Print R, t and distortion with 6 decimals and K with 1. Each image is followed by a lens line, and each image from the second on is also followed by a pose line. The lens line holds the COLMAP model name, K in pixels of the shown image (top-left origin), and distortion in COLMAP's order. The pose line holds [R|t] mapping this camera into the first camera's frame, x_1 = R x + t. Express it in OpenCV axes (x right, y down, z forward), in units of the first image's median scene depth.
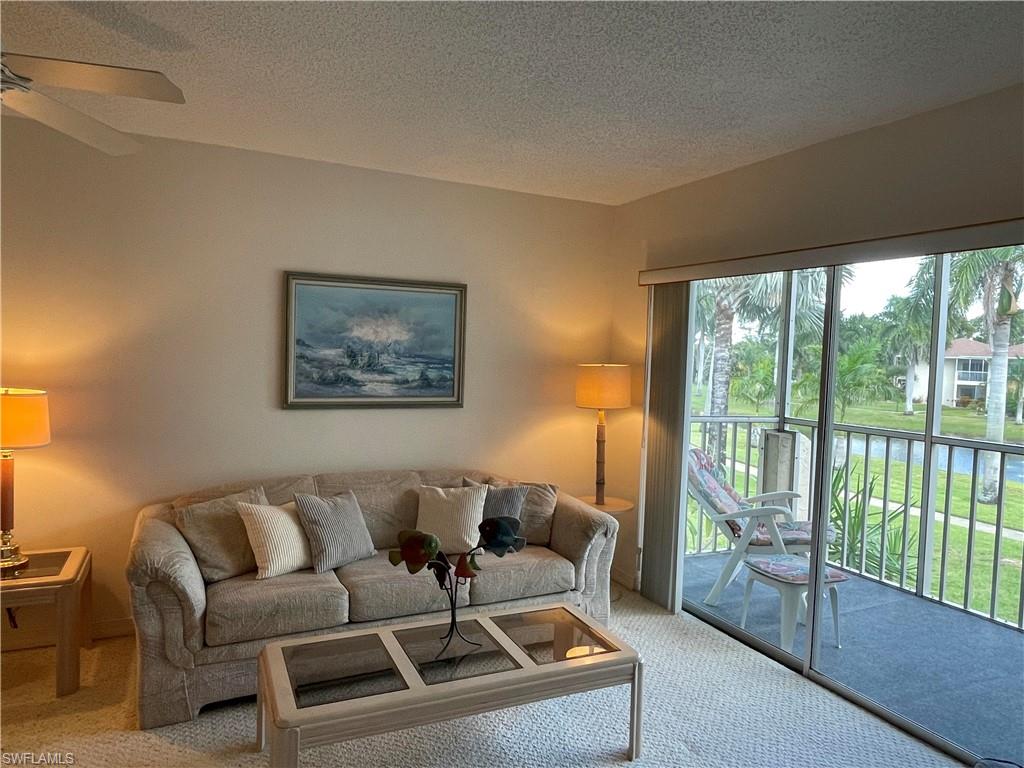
lens RADIAL K [[669.7, 0, 501.4], [0, 669.7, 381.7], [0, 0, 1]] dist [-0.005856, -0.001127]
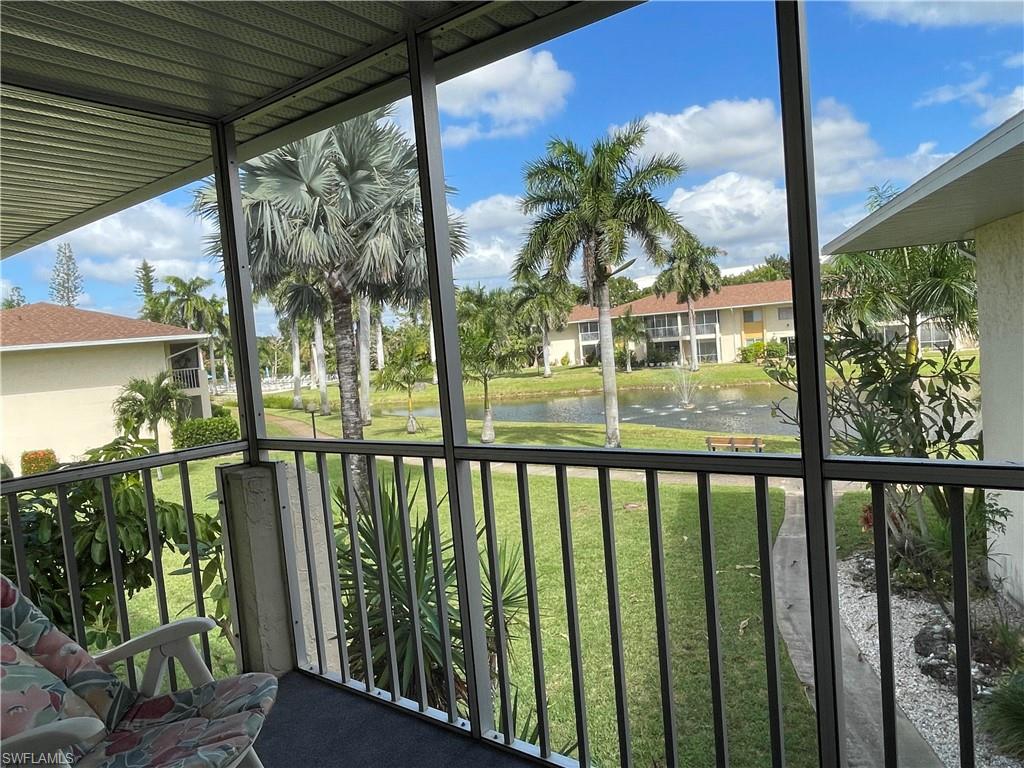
lens RADIAL K [[669.7, 0, 501.4], [0, 669.7, 381.7], [0, 0, 1]] dist [-0.005856, -0.001127]
pose [[0.880349, -0.138731, 0.453586, 0.090013], [0.135220, 0.989994, 0.040349, 0.002575], [-0.454645, 0.025812, 0.890299, 0.102277]]
